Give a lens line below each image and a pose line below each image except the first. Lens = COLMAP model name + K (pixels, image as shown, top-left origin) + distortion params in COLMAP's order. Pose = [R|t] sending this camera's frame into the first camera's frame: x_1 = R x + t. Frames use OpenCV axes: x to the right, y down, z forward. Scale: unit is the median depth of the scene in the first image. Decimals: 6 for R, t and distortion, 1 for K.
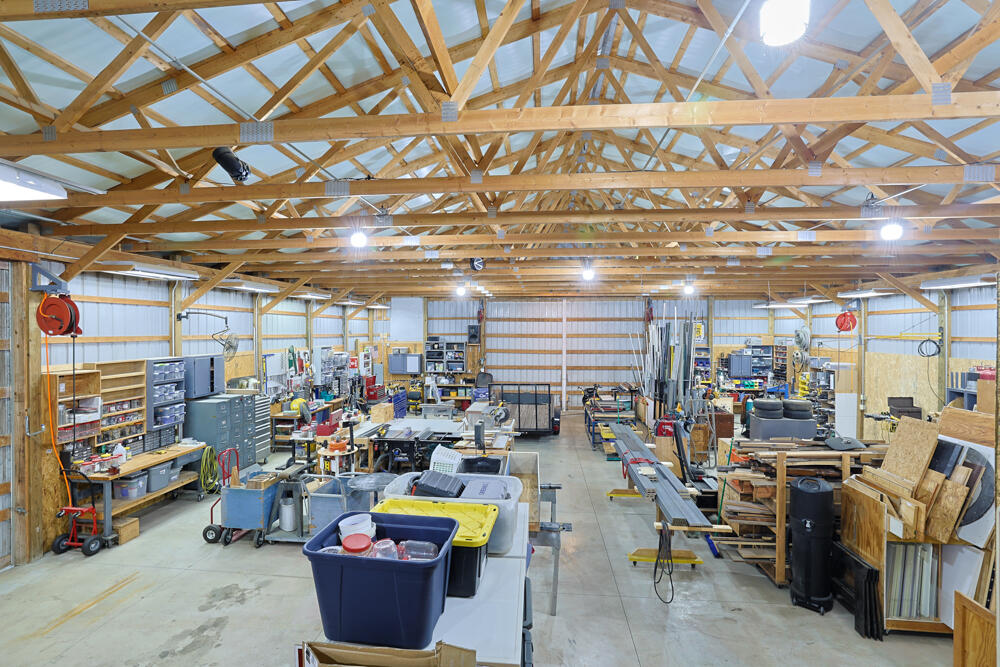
lens RADIAL K [[449.7, 0, 504.2], [0, 449.7, 336.5], [0, 0, 1]] dist [-0.023231, 0.003910]
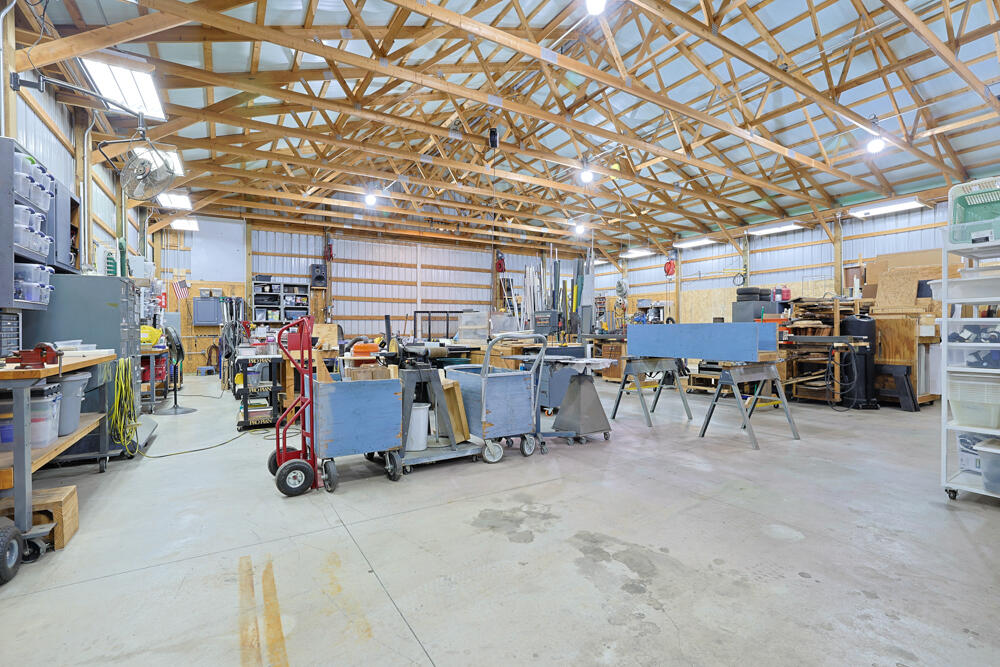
lens RADIAL K [[449.7, 0, 493.6], [0, 449.7, 330.2], [0, 0, 1]] dist [-0.023231, 0.003910]
pose [[0.811455, -0.005848, 0.584386, -0.285529], [0.012297, 0.999899, -0.007069, 0.103260], [-0.584285, 0.012923, 0.811445, 0.162875]]
